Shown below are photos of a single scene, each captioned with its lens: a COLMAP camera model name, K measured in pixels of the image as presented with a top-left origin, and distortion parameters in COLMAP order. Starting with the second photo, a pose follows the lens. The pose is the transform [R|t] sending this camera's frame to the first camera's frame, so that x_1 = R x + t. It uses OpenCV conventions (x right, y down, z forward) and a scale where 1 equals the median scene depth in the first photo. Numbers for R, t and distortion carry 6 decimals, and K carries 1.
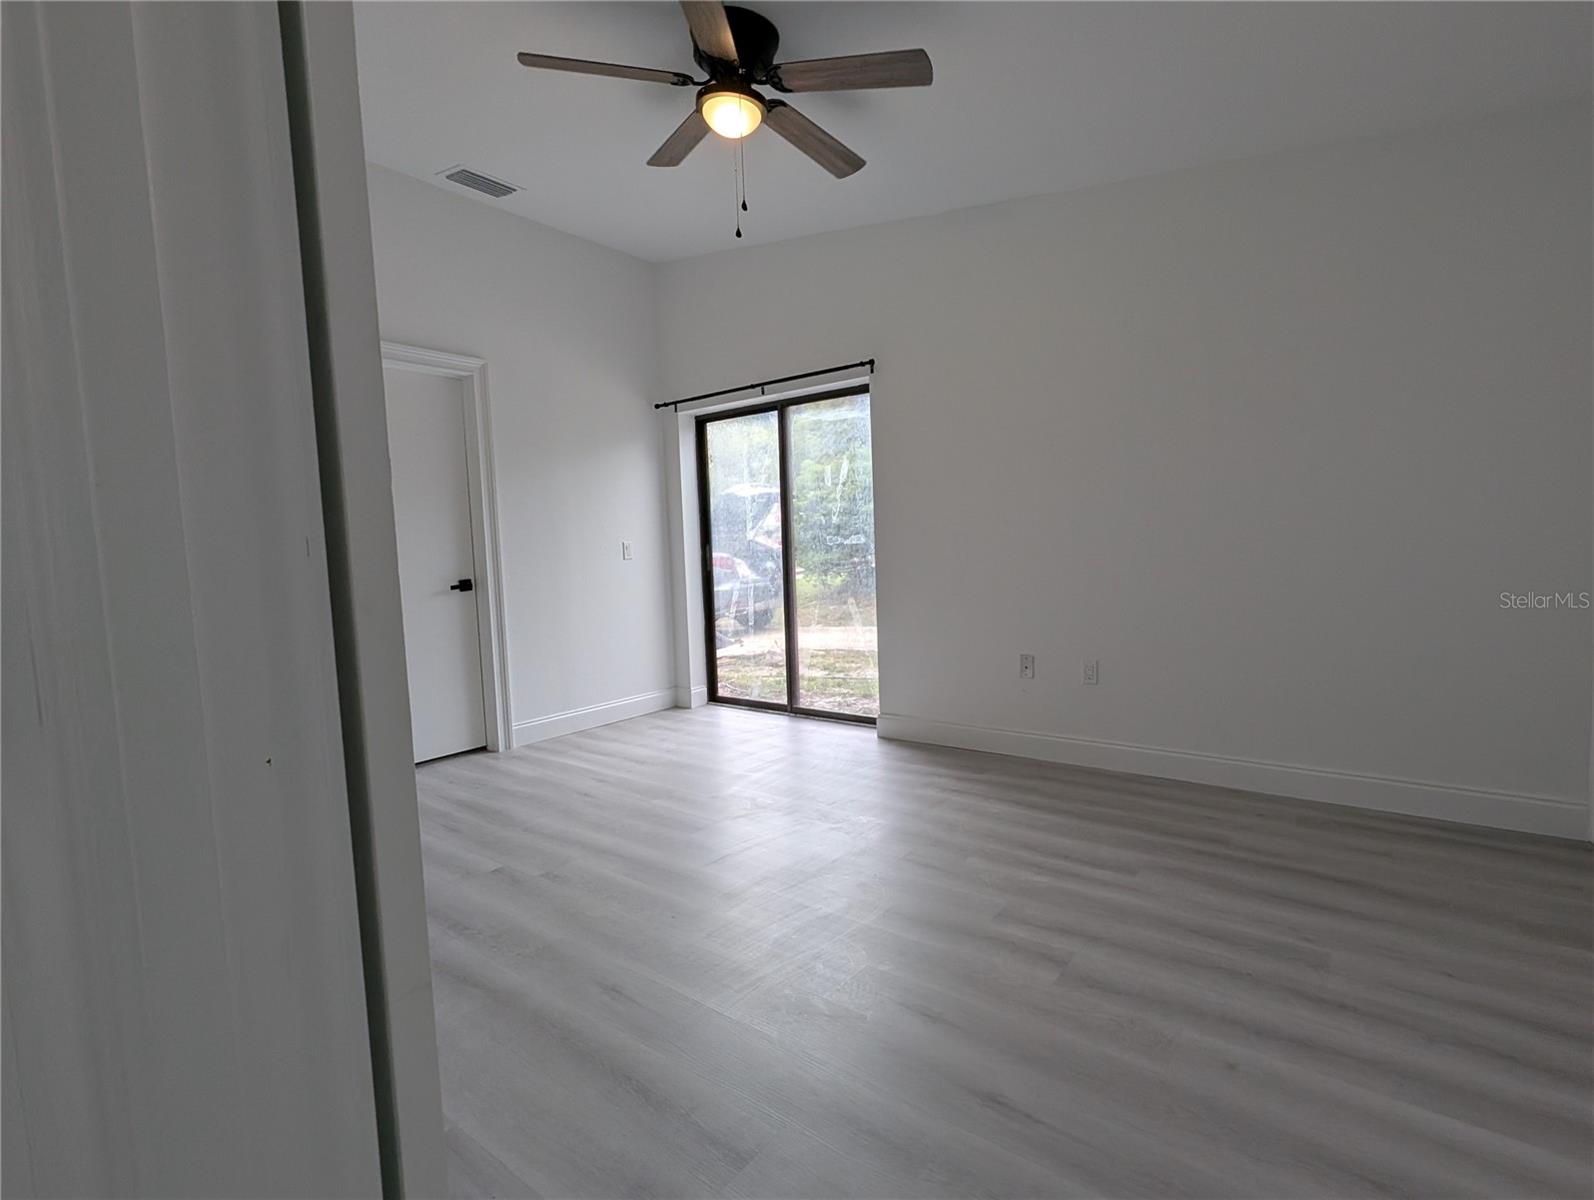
lens RADIAL K [[742.7, 0, 799.2], [0, 742.7, 603.3], [0, 0, 1]] dist [0.004088, 0.001283]
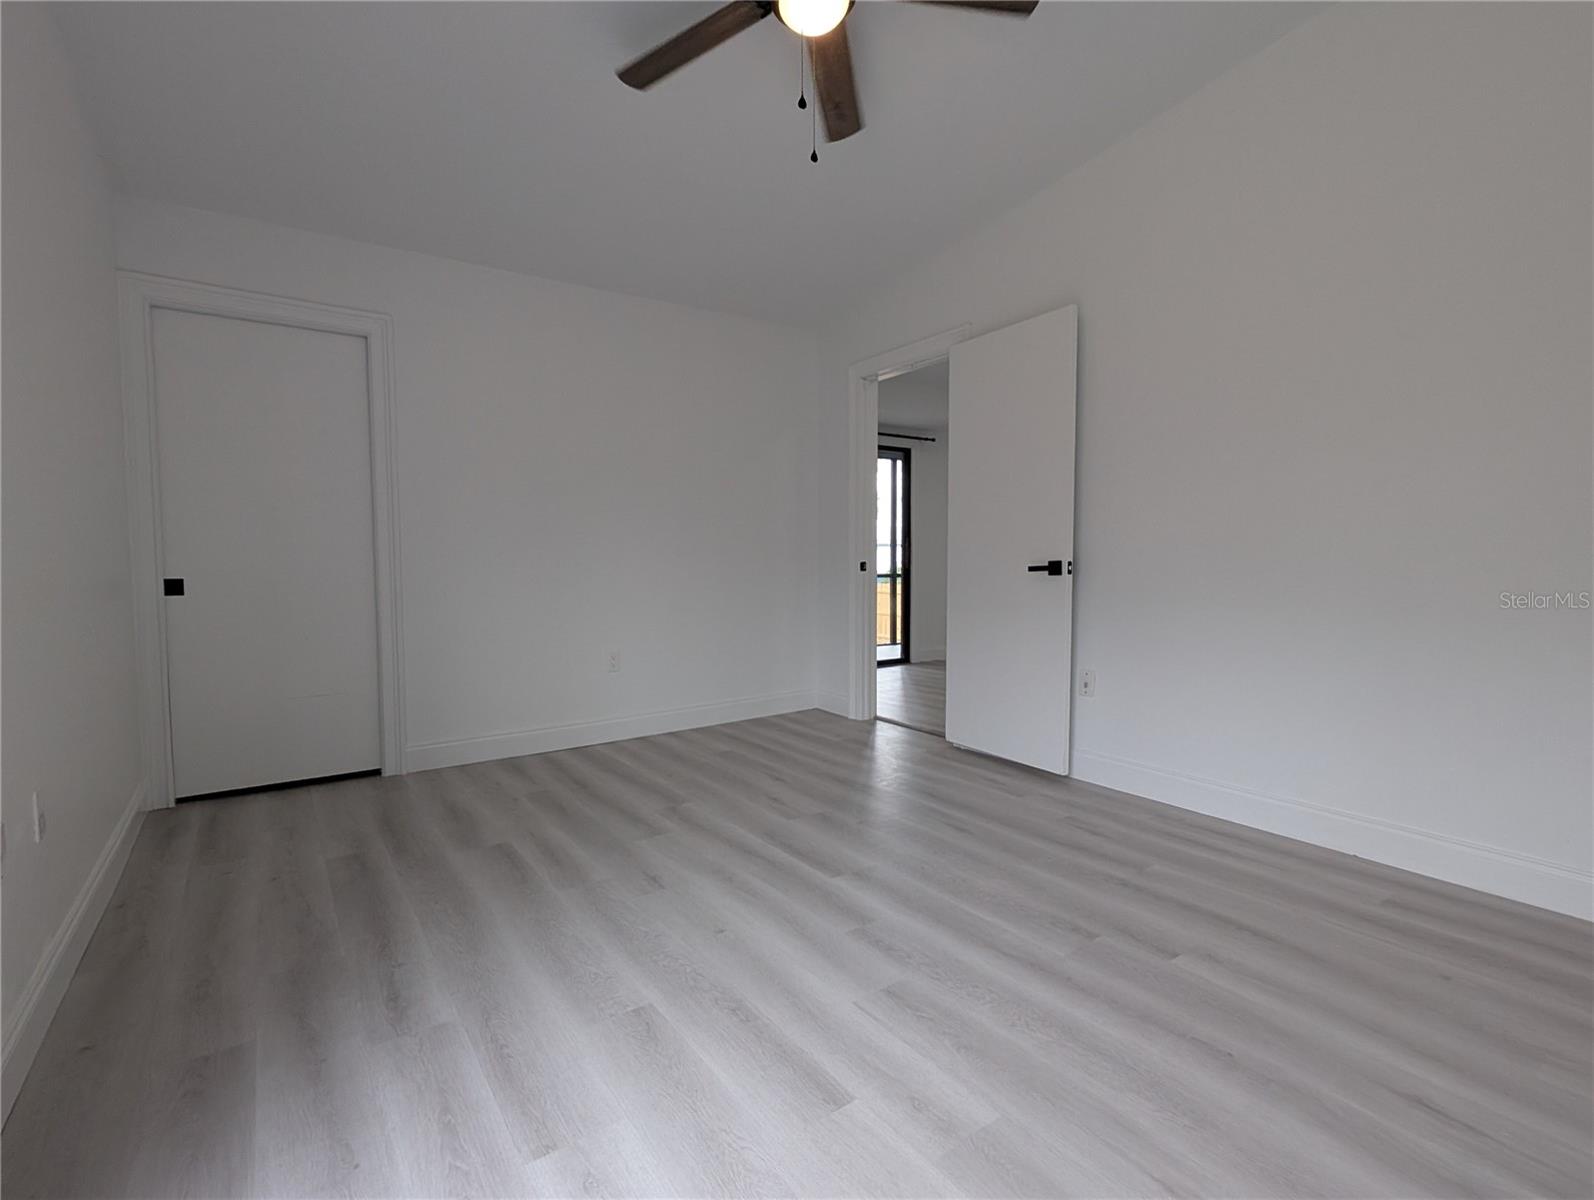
lens RADIAL K [[742.7, 0, 796.7], [0, 742.7, 600.6], [0, 0, 1]] dist [0.004088, 0.001283]
pose [[-0.955031, 0.021087, 0.295756, -0.270109], [0.059057, 0.991010, 0.120044, -0.089086], [-0.290566, 0.132112, -0.947691, 1.697840]]
